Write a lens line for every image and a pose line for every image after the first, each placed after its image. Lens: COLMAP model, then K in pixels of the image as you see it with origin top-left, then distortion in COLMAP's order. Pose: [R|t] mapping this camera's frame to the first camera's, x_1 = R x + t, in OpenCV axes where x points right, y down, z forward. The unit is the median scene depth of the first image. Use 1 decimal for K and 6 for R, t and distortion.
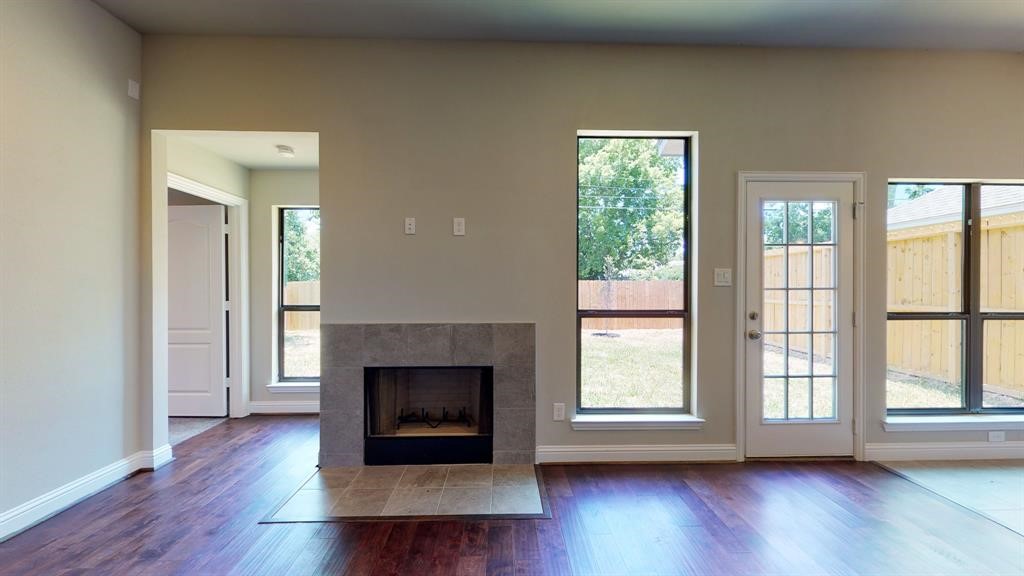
lens RADIAL K [[401.8, 0, 511.6], [0, 401.8, 292.7], [0, 0, 1]] dist [0.000190, 0.000009]
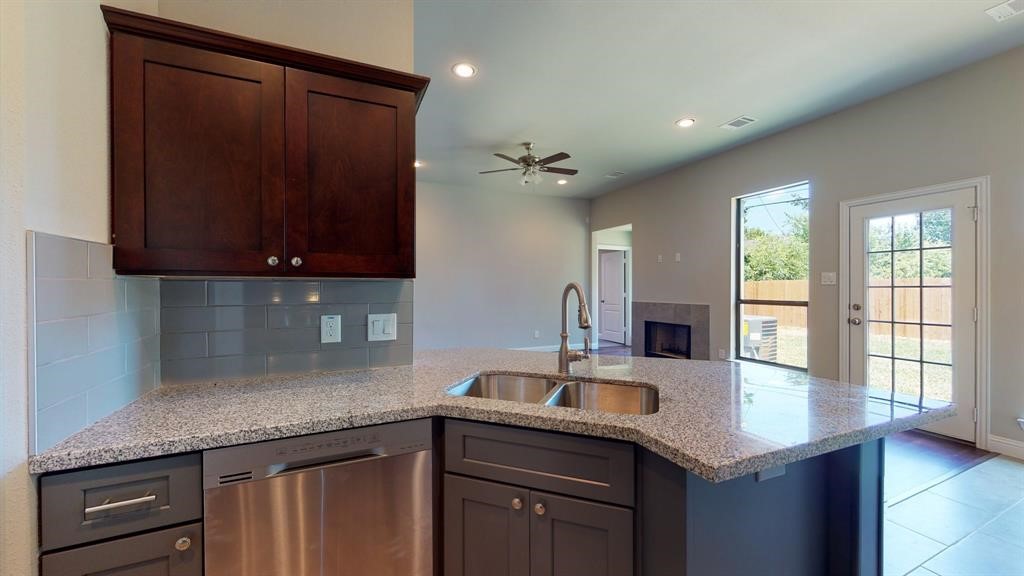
lens RADIAL K [[391.6, 0, 516.0], [0, 391.6, 287.9], [0, 0, 1]] dist [0.001925, 0.000094]
pose [[0.387580, 0.000563, -0.921836, 1.360656], [-0.001682, 0.999999, -0.000096, -0.003729], [0.921835, 0.001588, 0.387580, -0.542304]]
